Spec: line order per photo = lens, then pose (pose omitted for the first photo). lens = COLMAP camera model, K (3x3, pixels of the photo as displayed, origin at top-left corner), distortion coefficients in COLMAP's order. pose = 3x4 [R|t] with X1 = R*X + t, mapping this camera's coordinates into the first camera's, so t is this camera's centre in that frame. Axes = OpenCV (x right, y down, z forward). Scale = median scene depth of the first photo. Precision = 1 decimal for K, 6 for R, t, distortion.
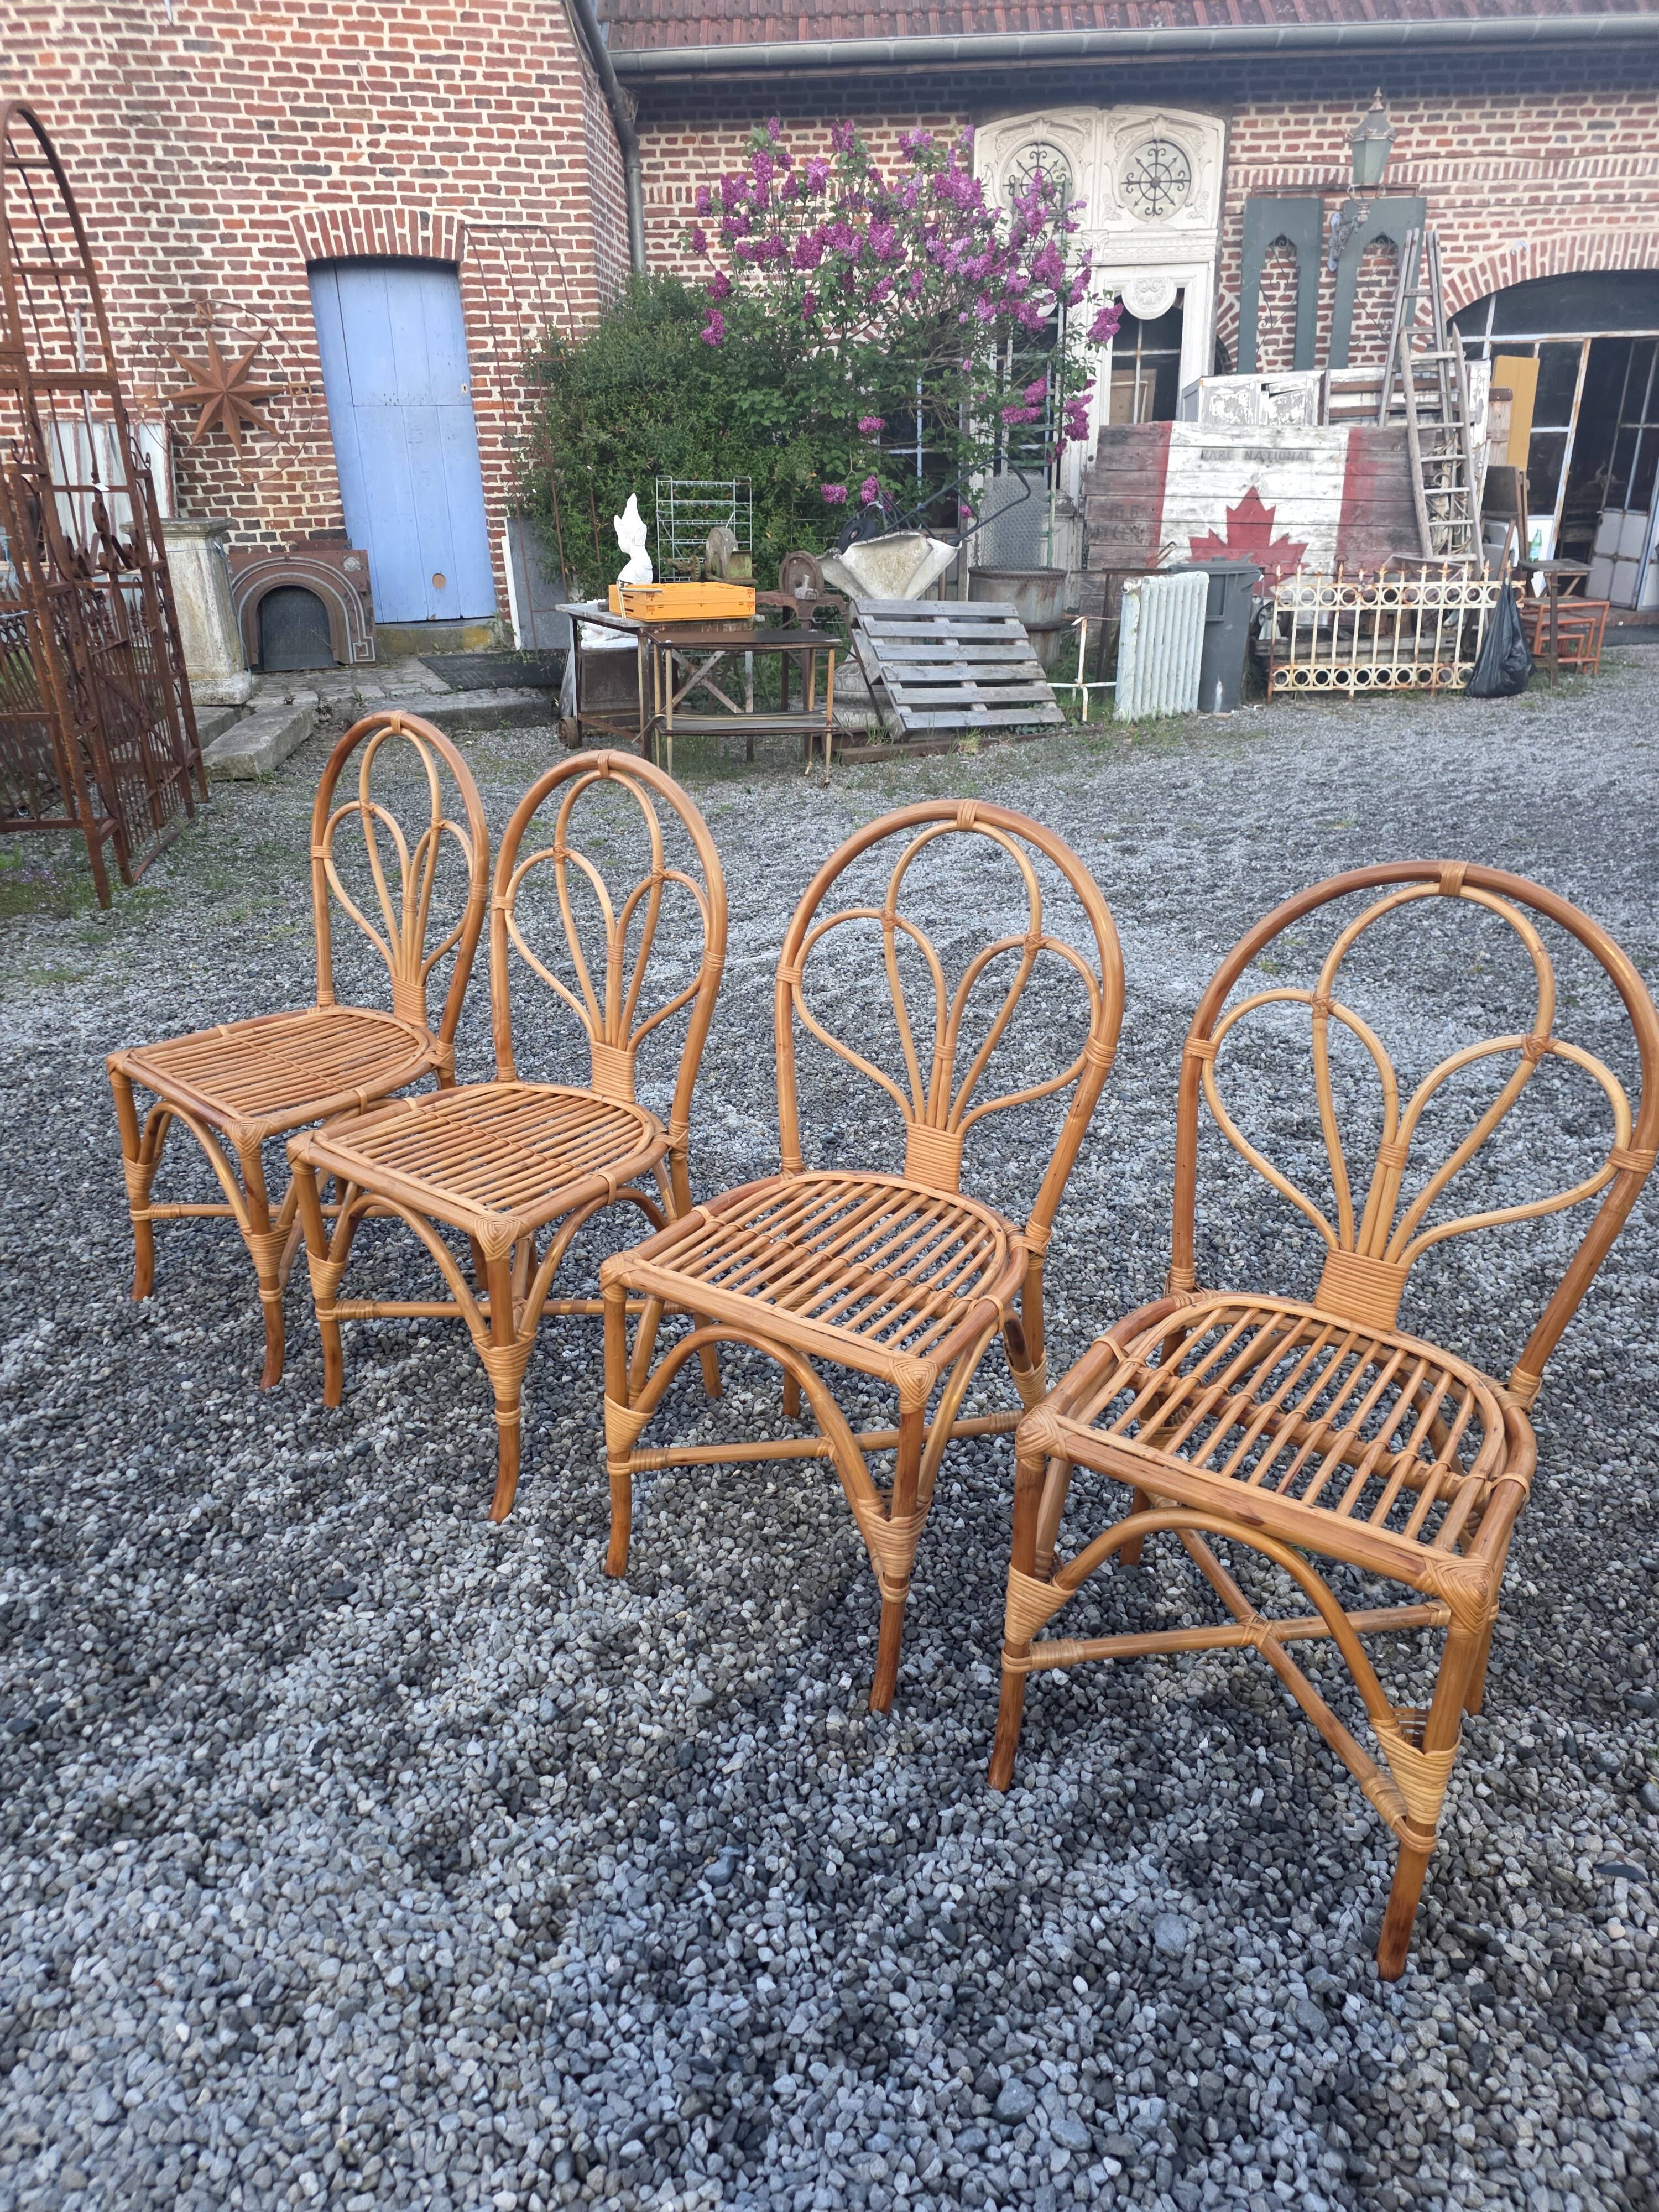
lens RADIAL K [[1482.7, 0, 825.3], [0, 1482.7, 1096.4], [0, 0, 1]] dist [0.050628, -0.036000]
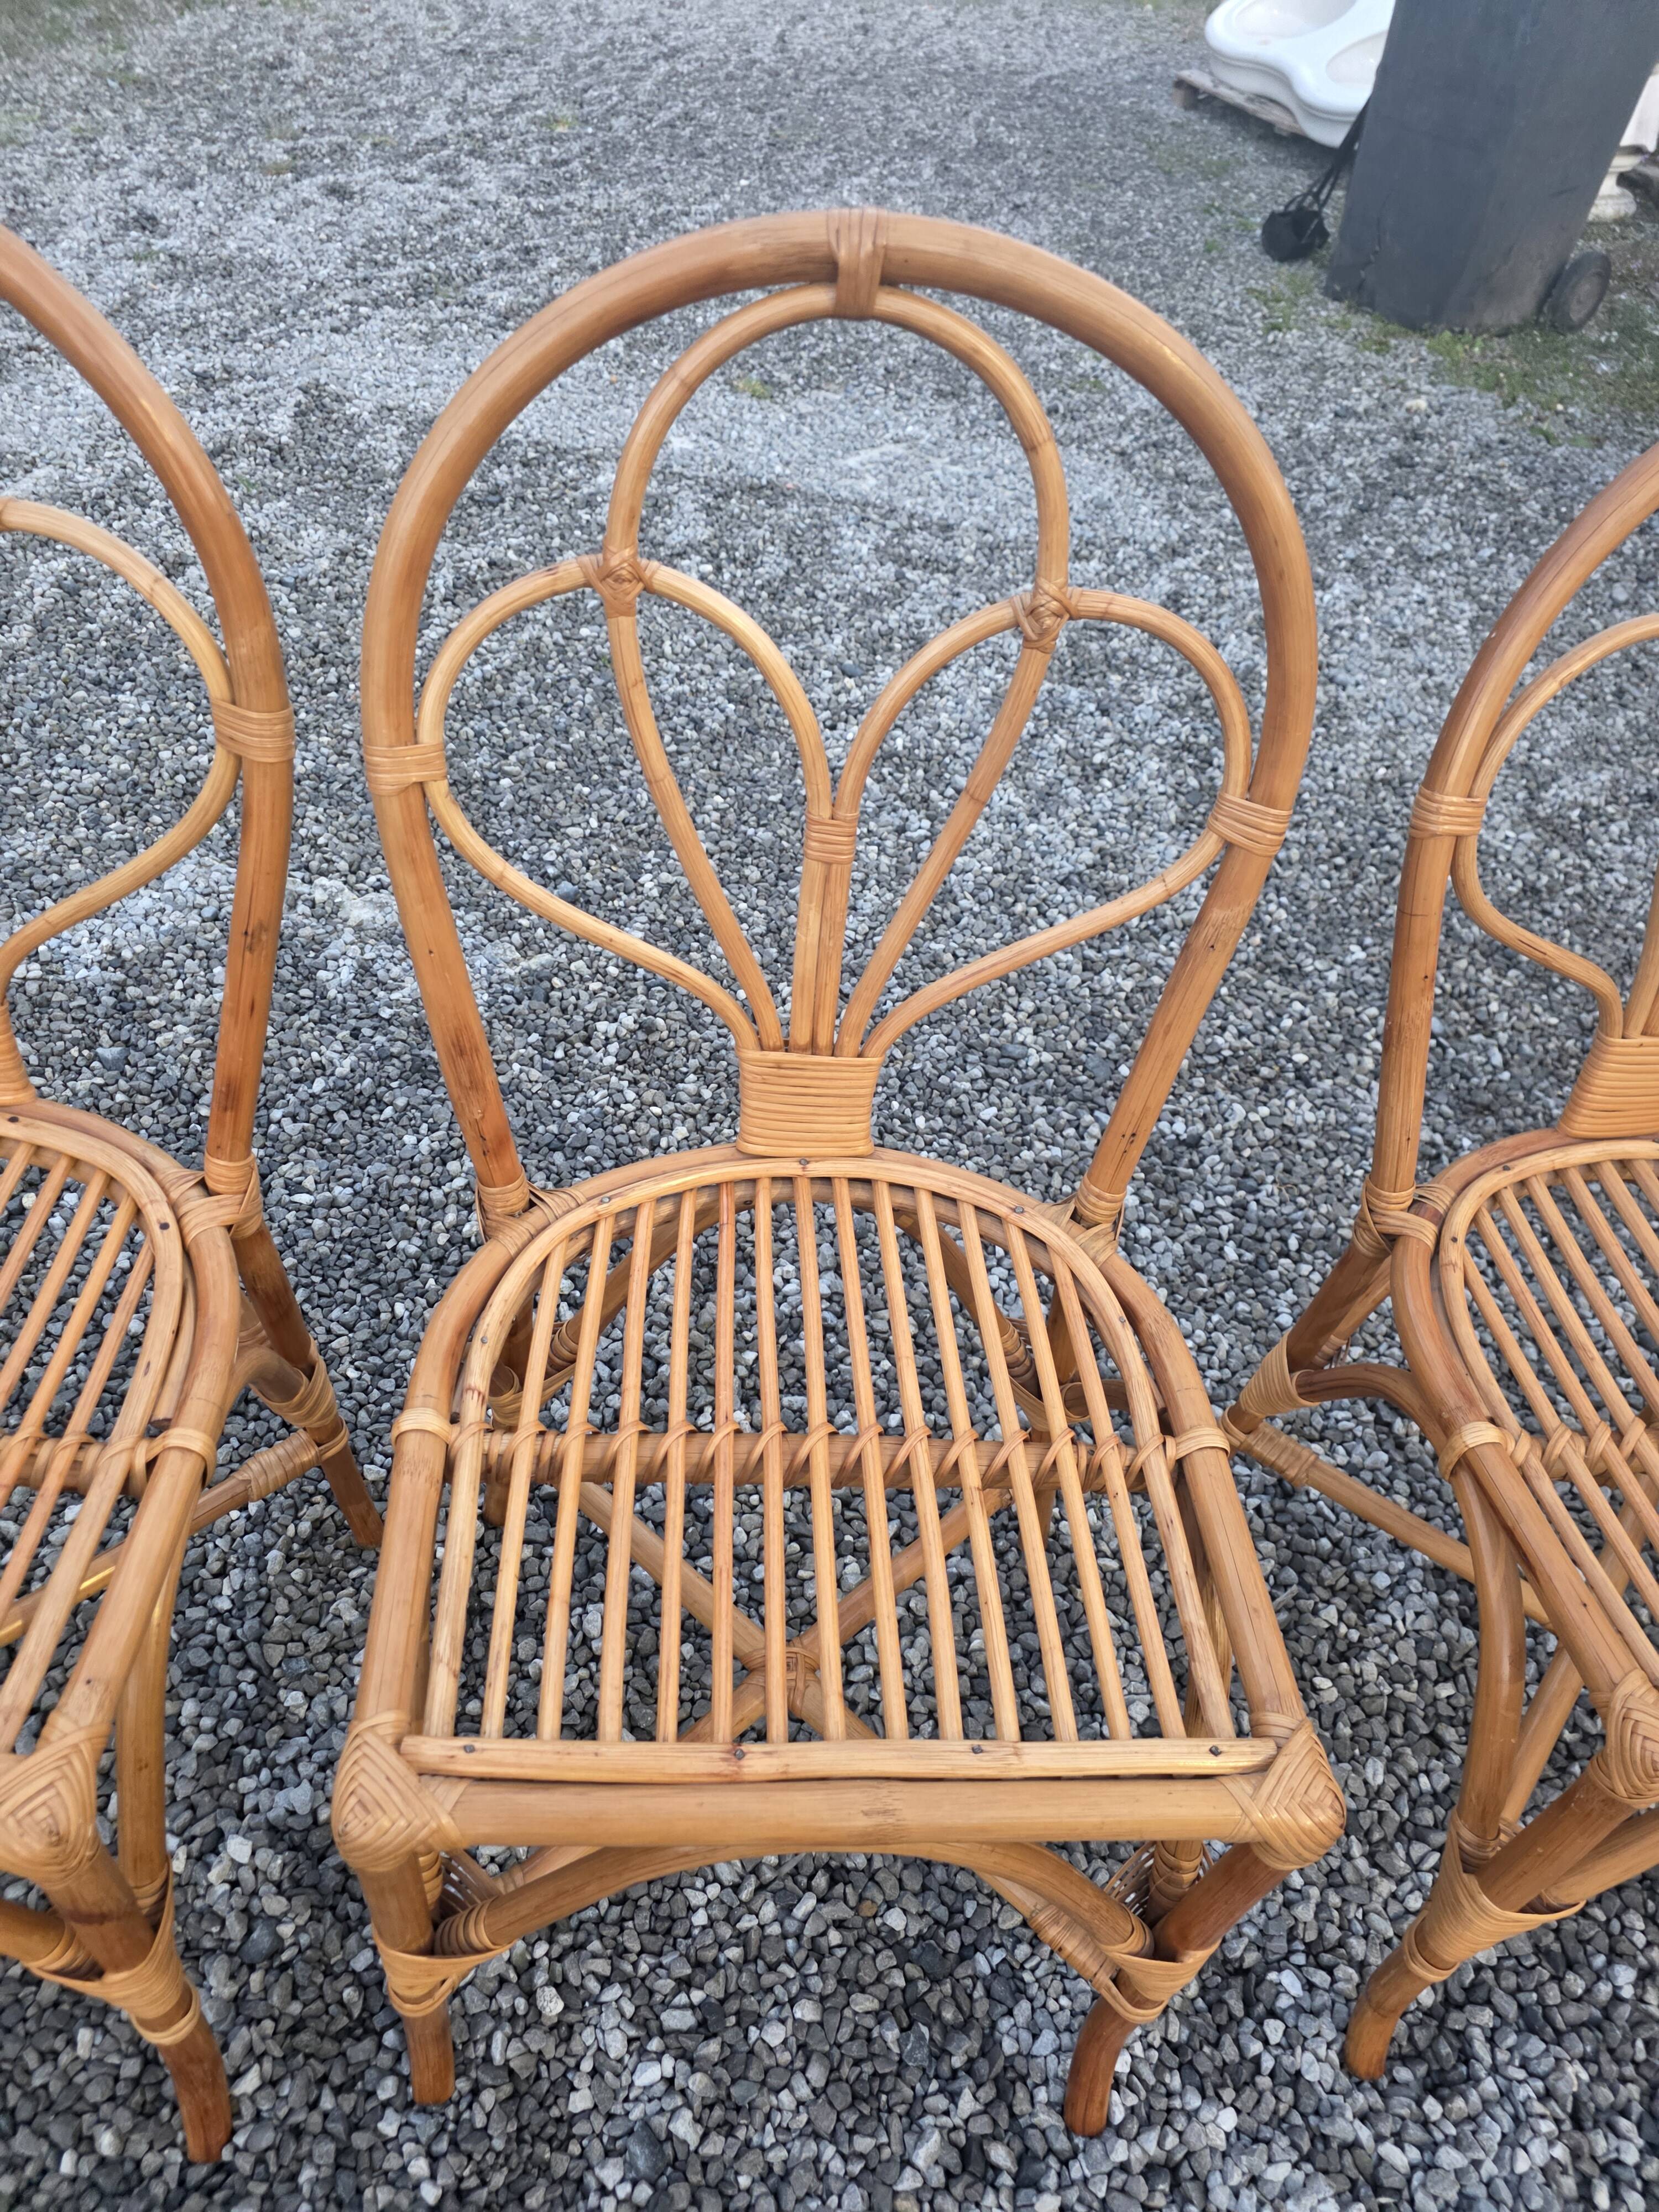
lens RADIAL K [[1482.7, 0, 831.3], [0, 1482.7, 1115.6], [0, 0, 1]] dist [0.050628, -0.036000]
pose [[0.752235, -0.408829, 0.516721, -0.364714], [0.160881, 0.874452, 0.457657, -0.206218], [-0.638952, -0.261135, 0.723567, 0.721271]]
